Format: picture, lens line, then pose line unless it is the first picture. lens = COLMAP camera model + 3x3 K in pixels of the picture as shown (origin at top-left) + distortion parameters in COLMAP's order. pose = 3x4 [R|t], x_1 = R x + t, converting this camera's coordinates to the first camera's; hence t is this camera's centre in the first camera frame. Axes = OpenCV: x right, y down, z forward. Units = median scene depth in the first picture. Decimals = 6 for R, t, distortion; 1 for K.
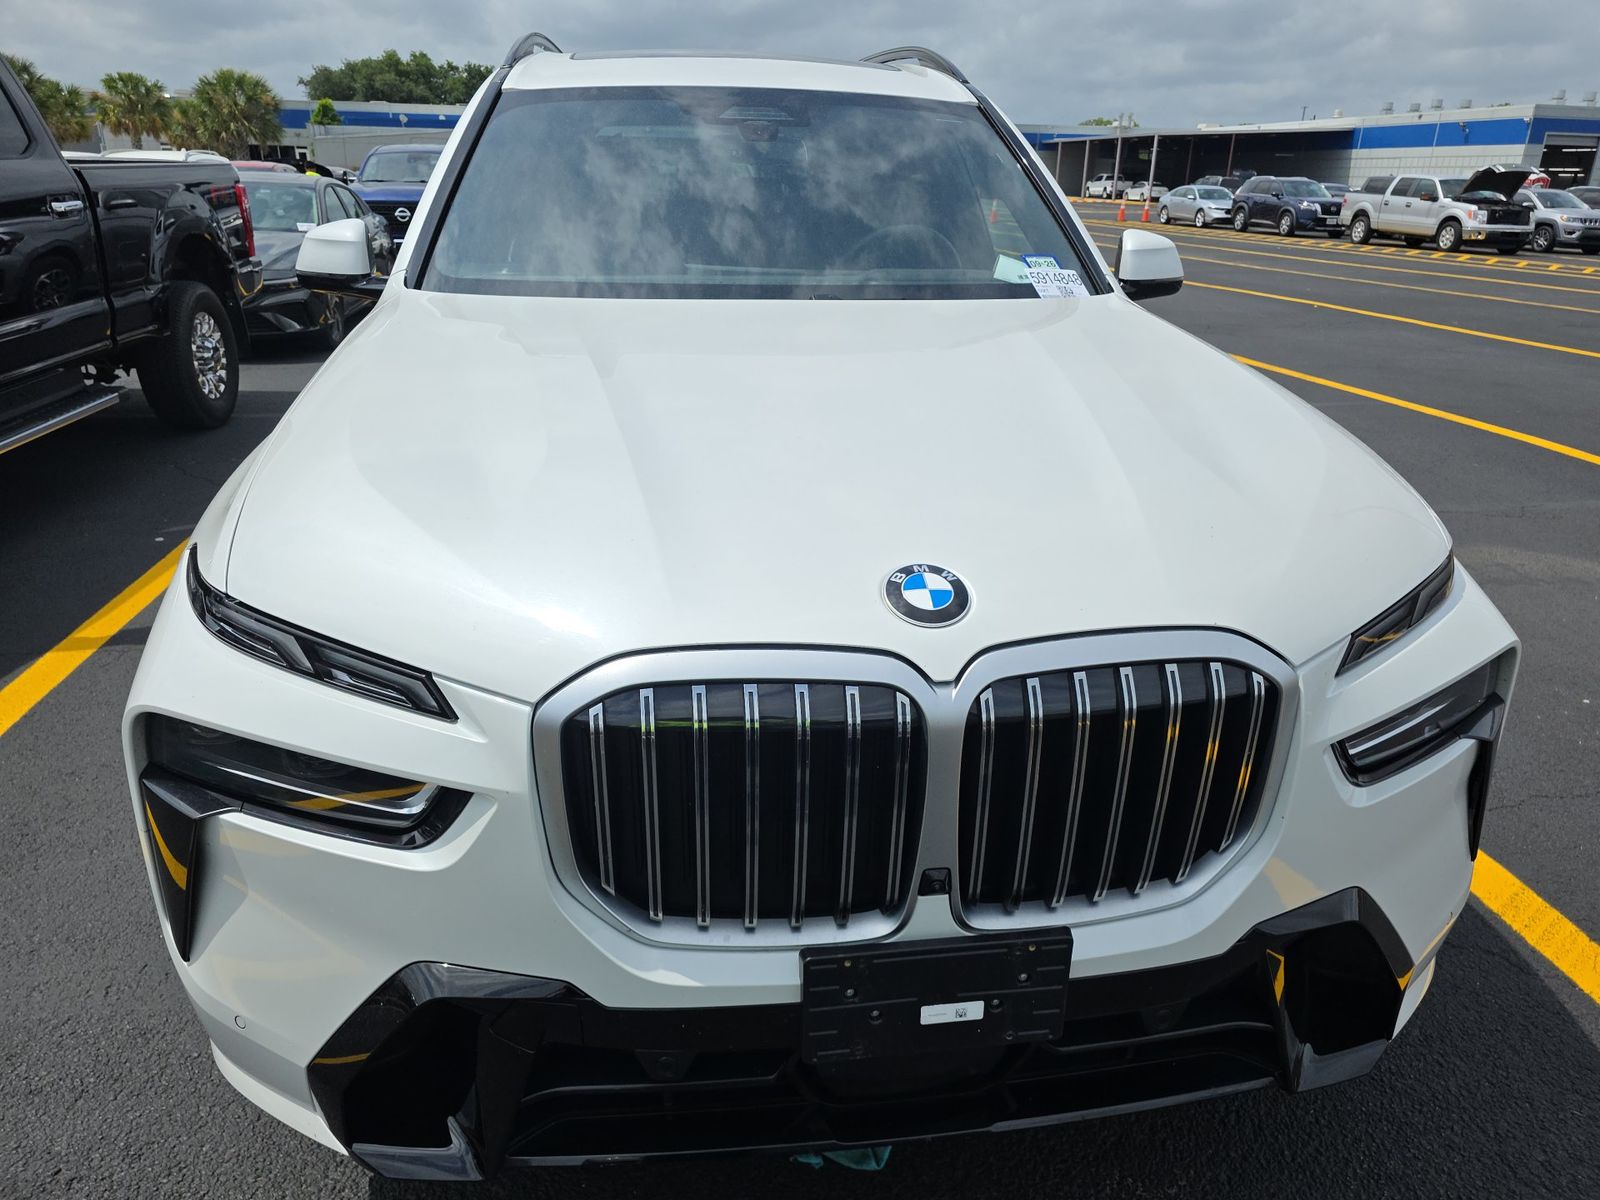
lens RADIAL K [[1065.9, 0, 800.0], [0, 1065.9, 600.0], [0, 0, 1]] dist [-0.001999, -0.001454]
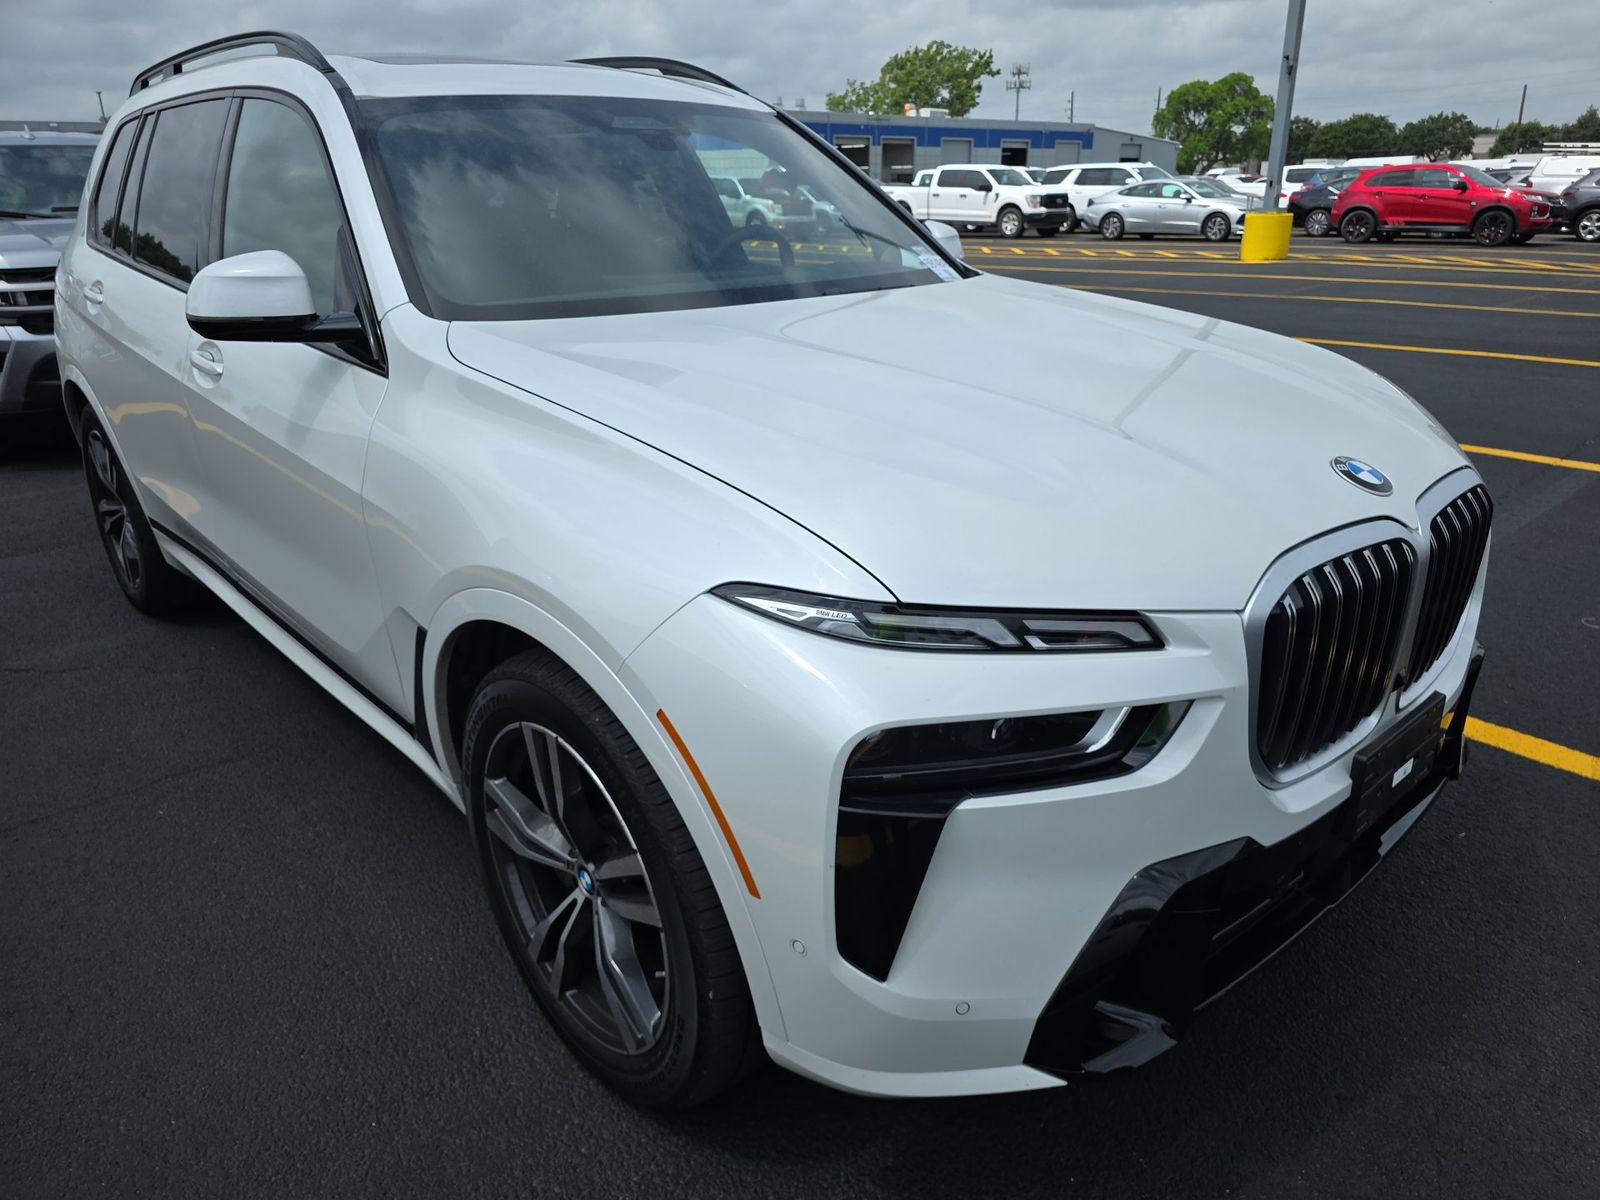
lens RADIAL K [[1065.9, 0, 800.0], [0, 1065.9, 600.0], [0, 0, 1]] dist [-0.001999, -0.001454]
pose [[0.844540, -0.222078, 0.487272, -0.565467], [0.225691, 0.972800, 0.052194, -0.039890], [-0.485609, 0.065893, 0.871689, 0.081099]]
